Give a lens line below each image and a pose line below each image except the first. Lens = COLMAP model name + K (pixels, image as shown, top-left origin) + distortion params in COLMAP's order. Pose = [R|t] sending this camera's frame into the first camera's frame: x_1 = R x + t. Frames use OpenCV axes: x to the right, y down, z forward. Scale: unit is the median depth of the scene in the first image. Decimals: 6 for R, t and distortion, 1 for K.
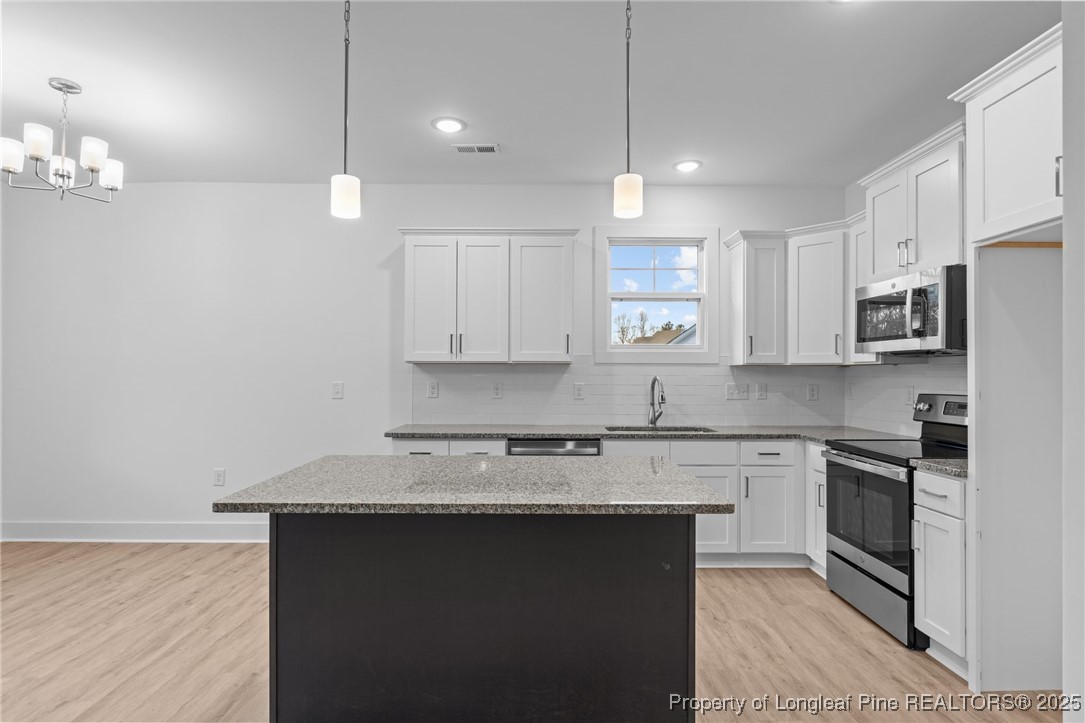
lens RADIAL K [[564.5, 0, 541.5], [0, 564.5, 366.2], [0, 0, 1]] dist [-0.003851, -0.000688]
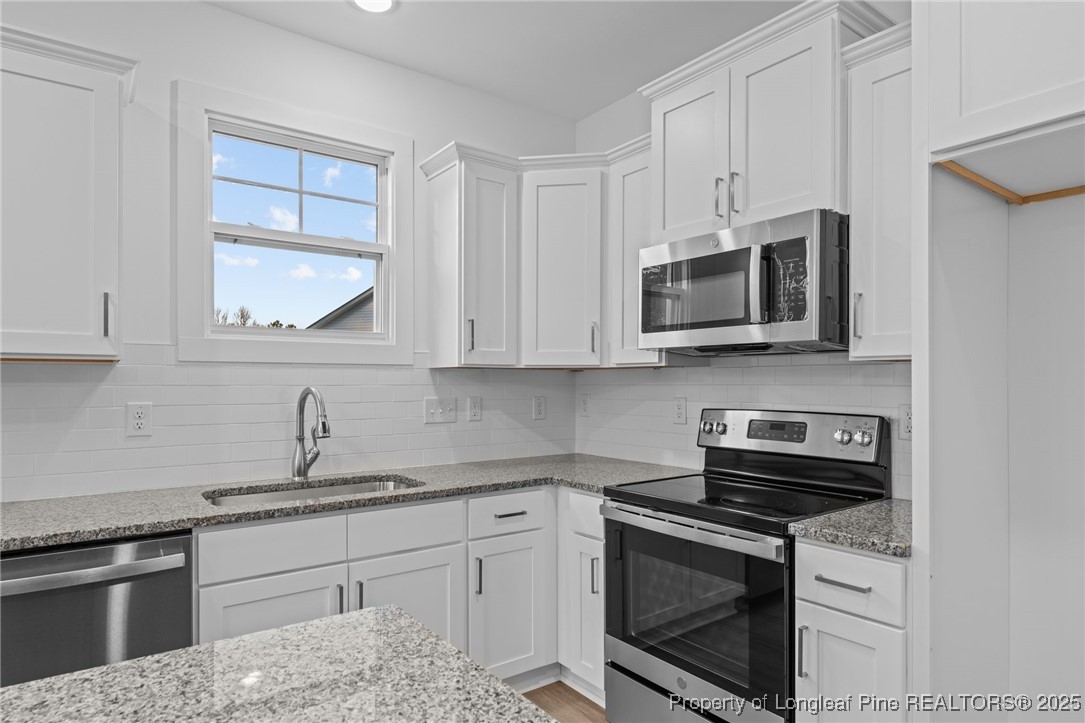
lens RADIAL K [[623.7, 0, 541.9], [0, 623.7, 381.5], [0, 0, 1]] dist [-0.002886, -0.001431]
pose [[0.810668, -0.003335, 0.585496, 0.040132], [-0.004185, 0.999925, 0.011491, 0.005844], [-0.585491, -0.011765, 0.810594, 0.437322]]
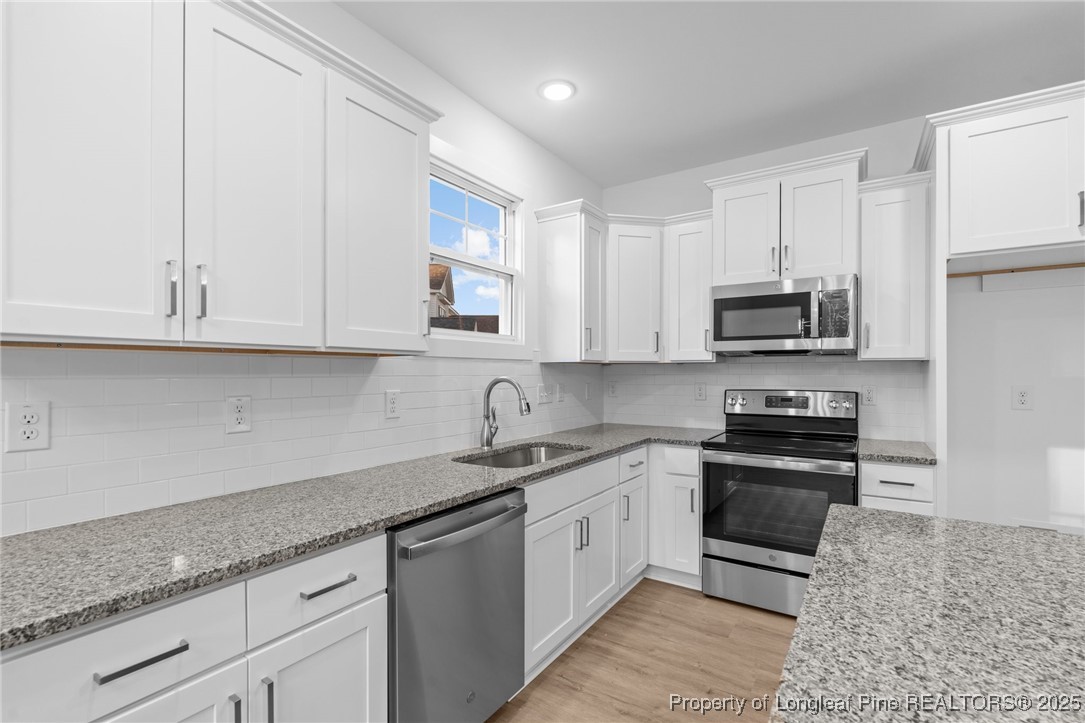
lens RADIAL K [[488.2, 0, 543.8], [0, 488.2, 373.9], [0, 0, 1]] dist [-0.008980, -0.000186]
pose [[0.560868, -0.006513, 0.827879, -0.296632], [-0.007189, 0.999893, 0.012737, 0.007240], [-0.827874, -0.013096, 0.560761, 0.689636]]
